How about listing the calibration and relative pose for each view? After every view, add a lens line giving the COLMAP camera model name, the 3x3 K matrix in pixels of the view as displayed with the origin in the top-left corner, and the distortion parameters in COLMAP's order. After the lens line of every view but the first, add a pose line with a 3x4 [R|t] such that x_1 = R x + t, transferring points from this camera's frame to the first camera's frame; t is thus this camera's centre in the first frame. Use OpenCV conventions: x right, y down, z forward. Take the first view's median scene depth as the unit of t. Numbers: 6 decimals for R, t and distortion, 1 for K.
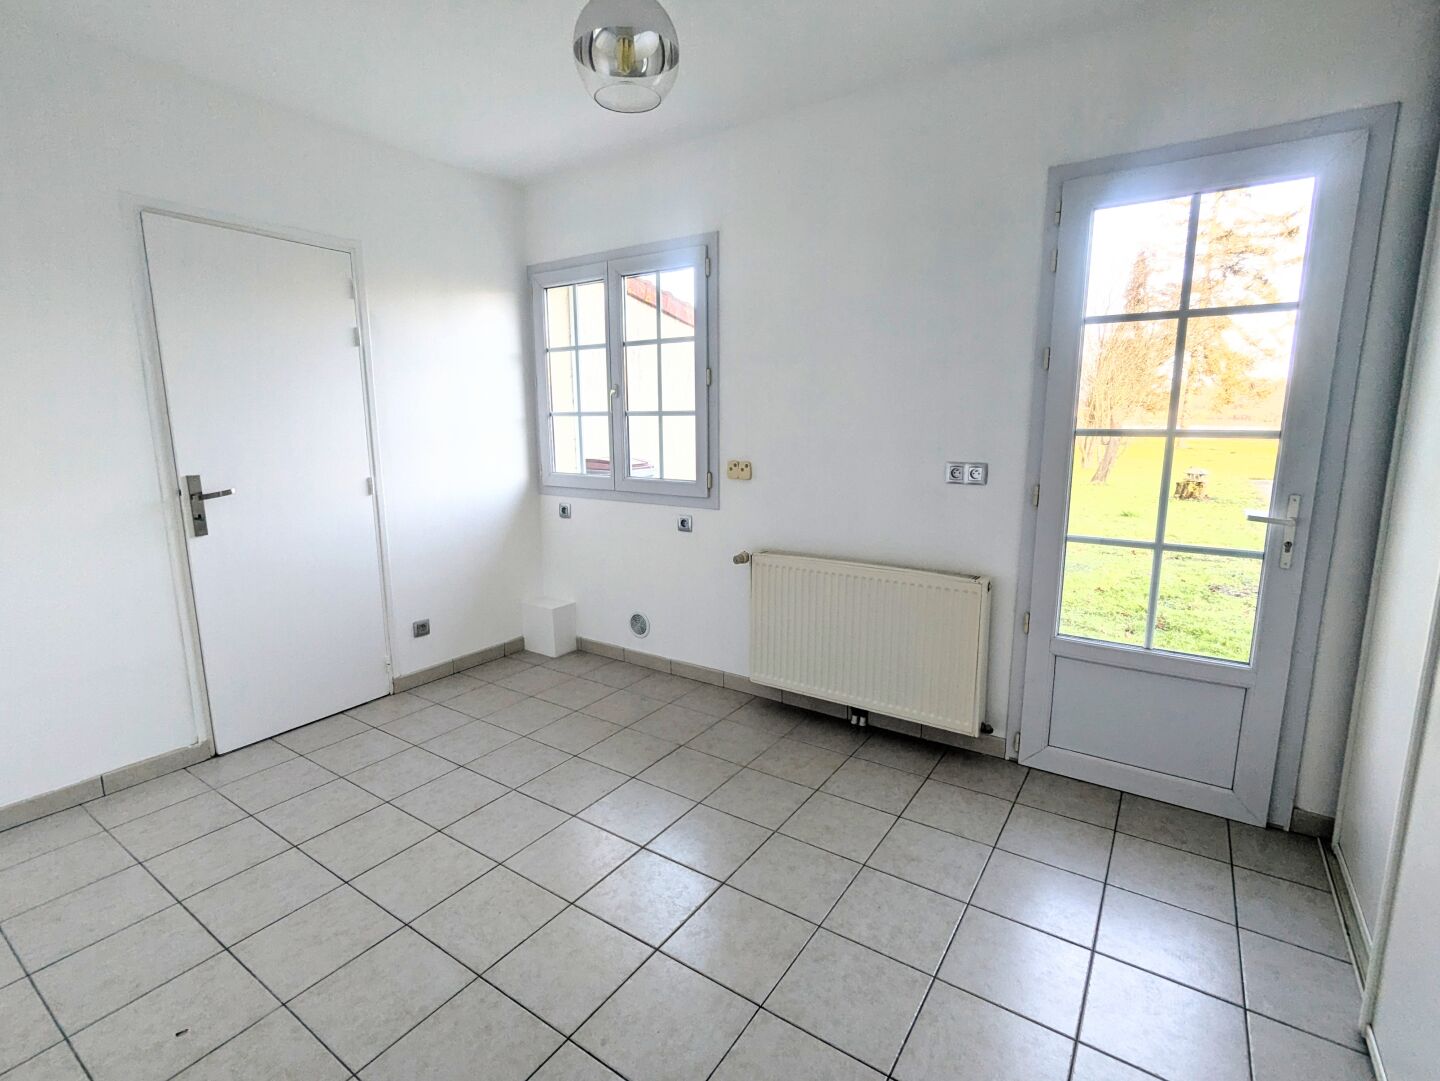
lens RADIAL K [[684.1, 0, 718.4], [0, 684.1, 538.0], [0, 0, 1]] dist [-0.000951, -0.000150]
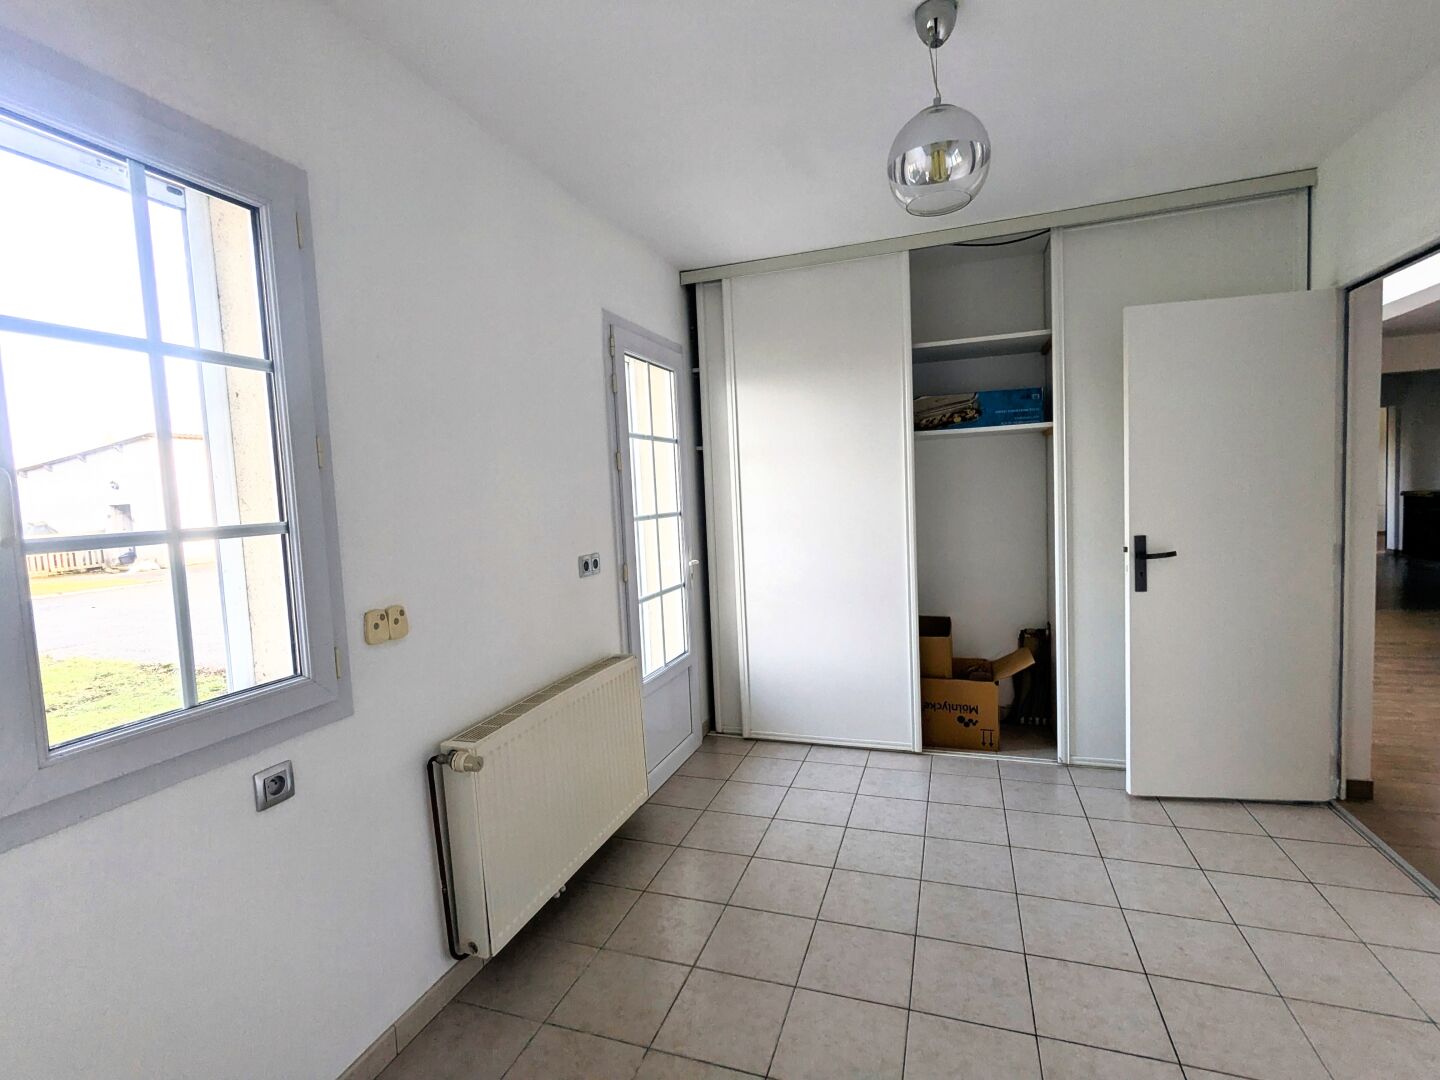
lens RADIAL K [[684.1, 0, 717.5], [0, 684.1, 539.6], [0, 0, 1]] dist [-0.000951, -0.000150]
pose [[-0.253658, -0.052716, 0.965856, -0.556924], [0.215569, 0.970321, 0.109574, -0.166870], [-0.942967, 0.236003, -0.234766, 0.857768]]
